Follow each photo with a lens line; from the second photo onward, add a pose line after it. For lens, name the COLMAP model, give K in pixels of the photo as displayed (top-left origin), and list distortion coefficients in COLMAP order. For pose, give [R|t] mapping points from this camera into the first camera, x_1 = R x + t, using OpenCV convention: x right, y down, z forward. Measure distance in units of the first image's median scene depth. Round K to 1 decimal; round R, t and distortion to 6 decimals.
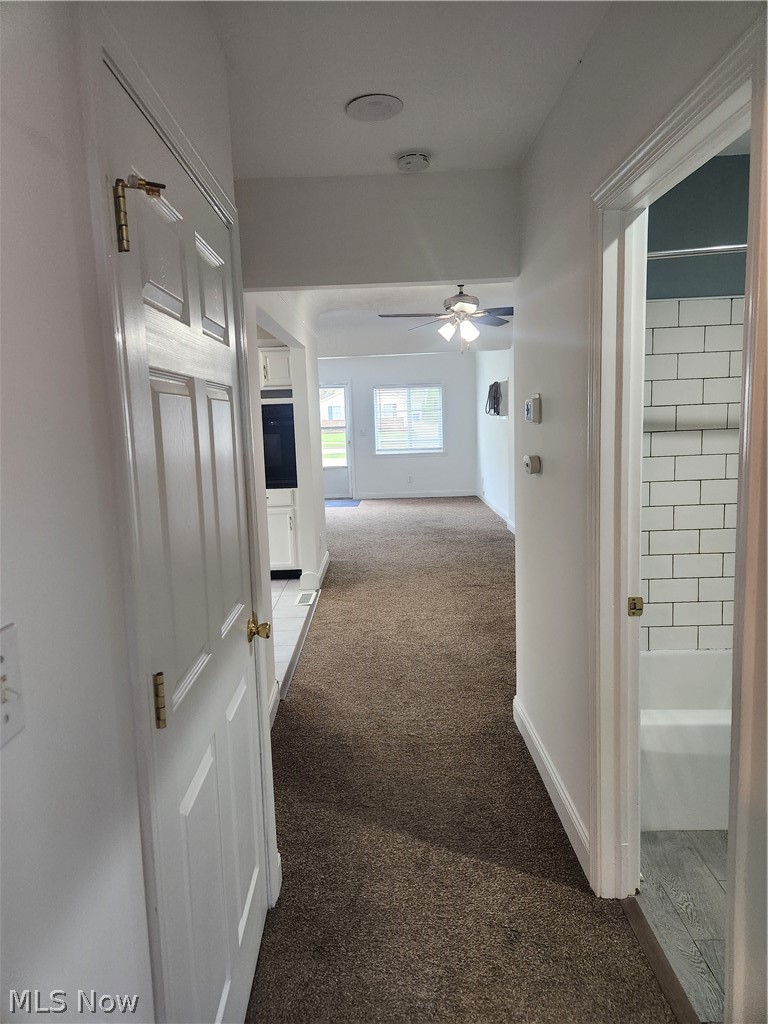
lens RADIAL K [[687.2, 0, 385.1], [0, 687.2, 511.5], [0, 0, 1]] dist [0.042623, -0.003875]
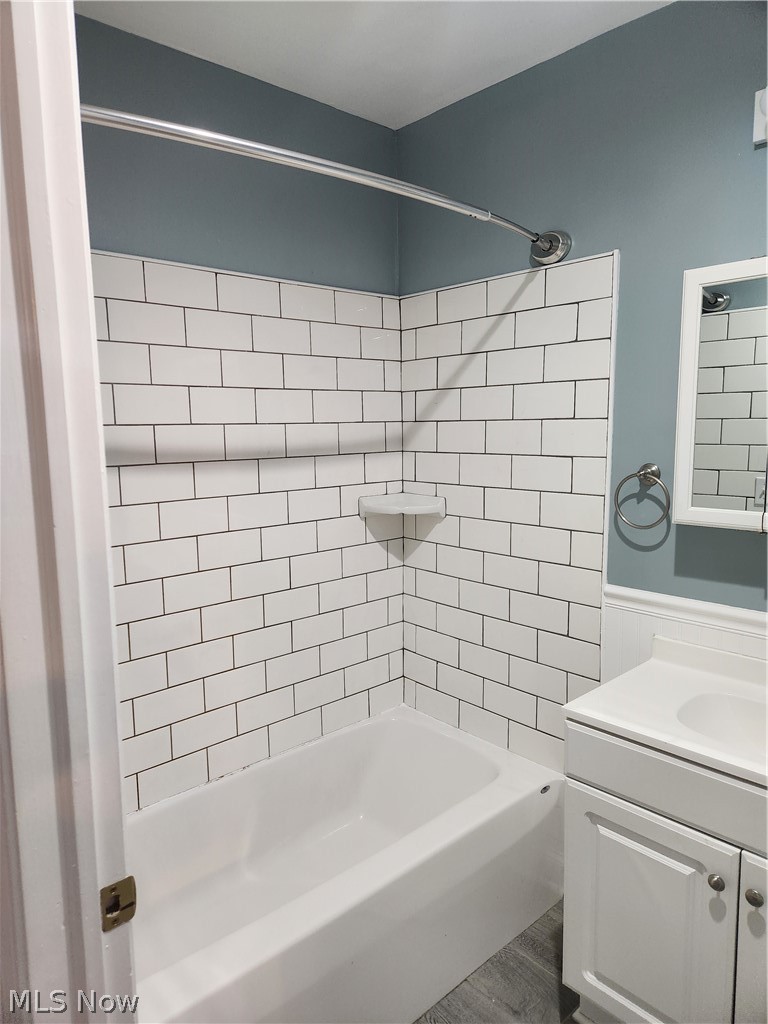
lens RADIAL K [[687.2, 0, 383.7], [0, 687.2, 511.8], [0, 0, 1]] dist [0.042623, -0.003875]
pose [[0.740169, -0.062814, 0.669481, 0.142796], [0.074662, 0.997148, 0.011012, -0.063296], [-0.668263, 0.041834, 0.742748, 0.382278]]
